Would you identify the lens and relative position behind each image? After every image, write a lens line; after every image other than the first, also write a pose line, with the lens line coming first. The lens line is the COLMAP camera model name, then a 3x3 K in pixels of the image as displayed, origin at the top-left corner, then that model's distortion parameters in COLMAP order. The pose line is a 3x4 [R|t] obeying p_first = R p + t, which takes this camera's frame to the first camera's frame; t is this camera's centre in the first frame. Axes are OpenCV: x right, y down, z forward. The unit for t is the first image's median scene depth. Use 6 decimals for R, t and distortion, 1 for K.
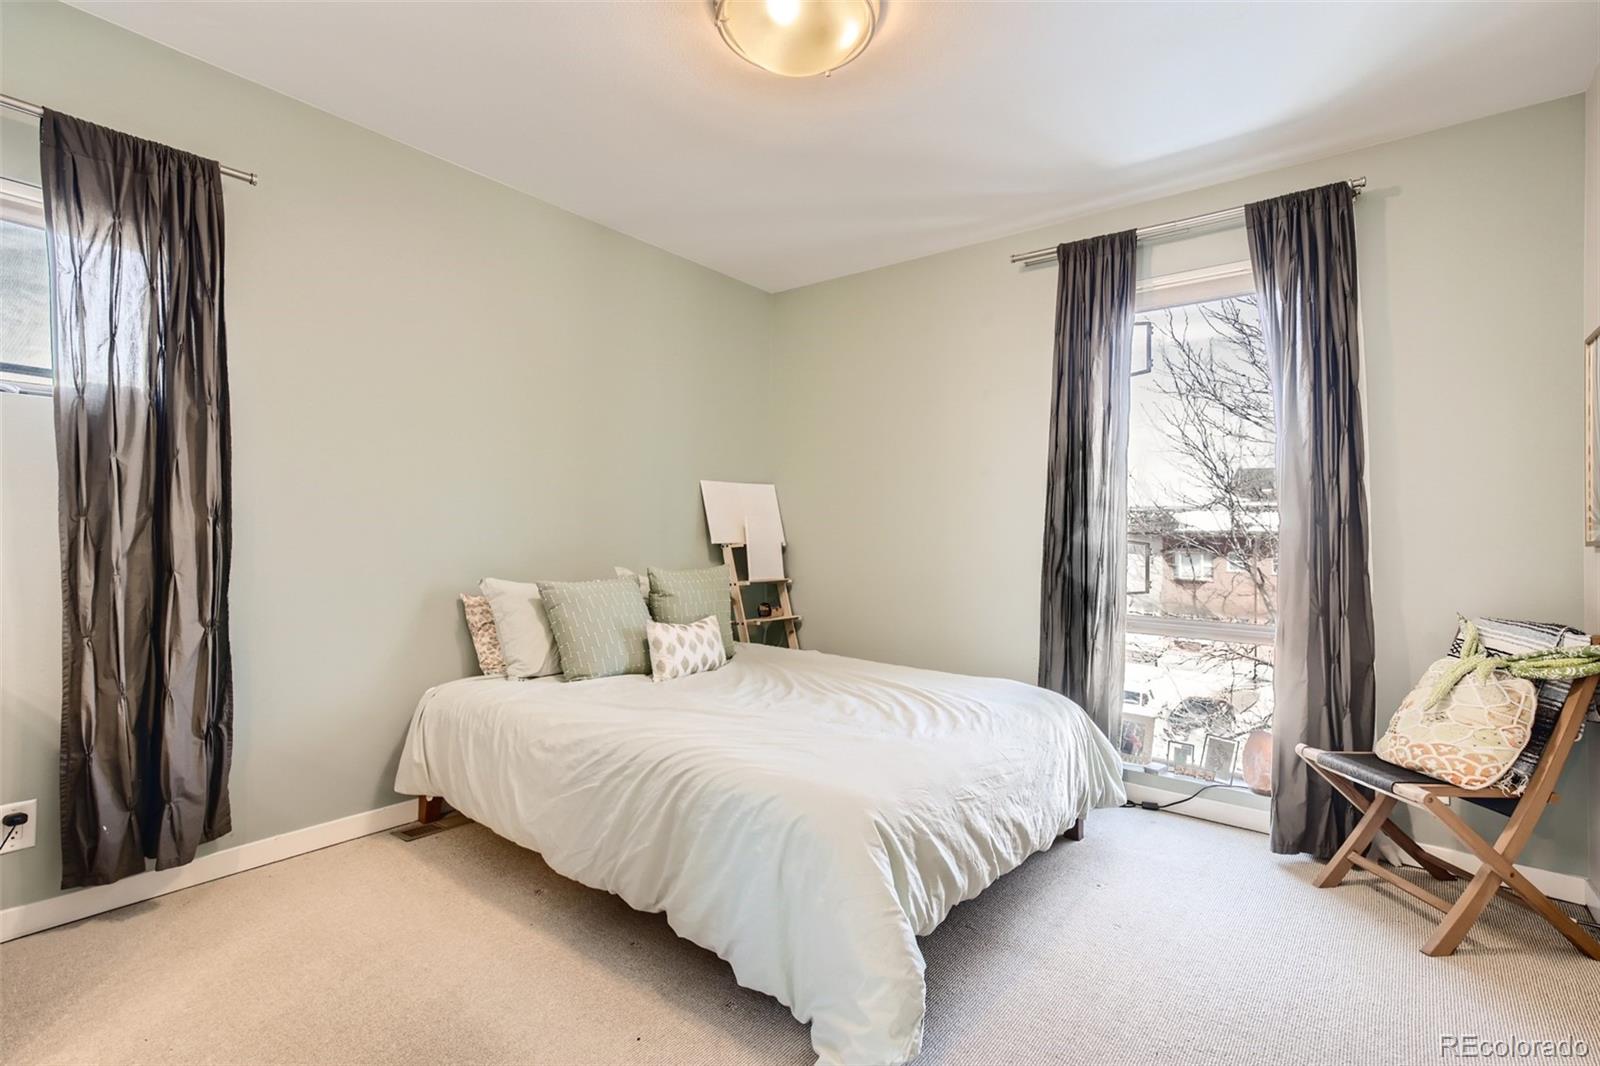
lens RADIAL K [[742.1, 0, 810.2], [0, 742.1, 537.4], [0, 0, 1]] dist [-0.002228, -0.000385]
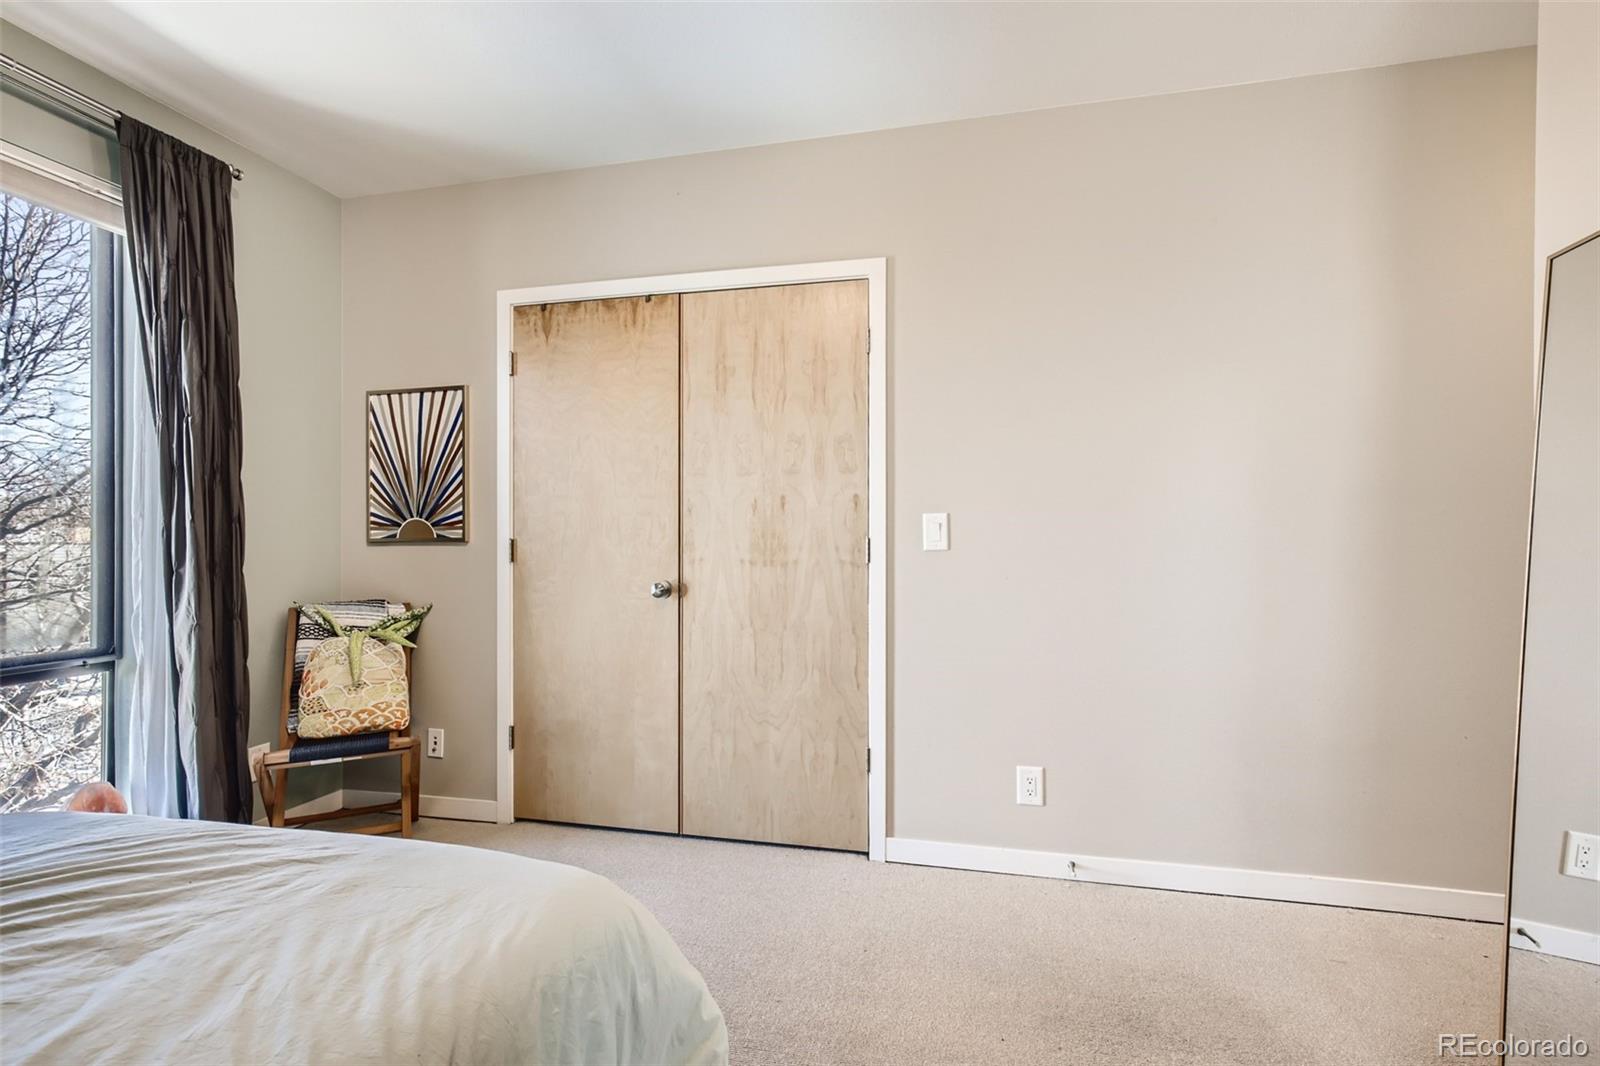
lens RADIAL K [[742.1, 0, 810.2], [0, 742.1, 537.4], [0, 0, 1]] dist [-0.002228, -0.000385]
pose [[-0.416963, 0.000297, 0.908923, -0.551023], [0.001210, 0.999999, 0.000228, 0.004477], [-0.908922, 0.001195, -0.416964, 0.841267]]
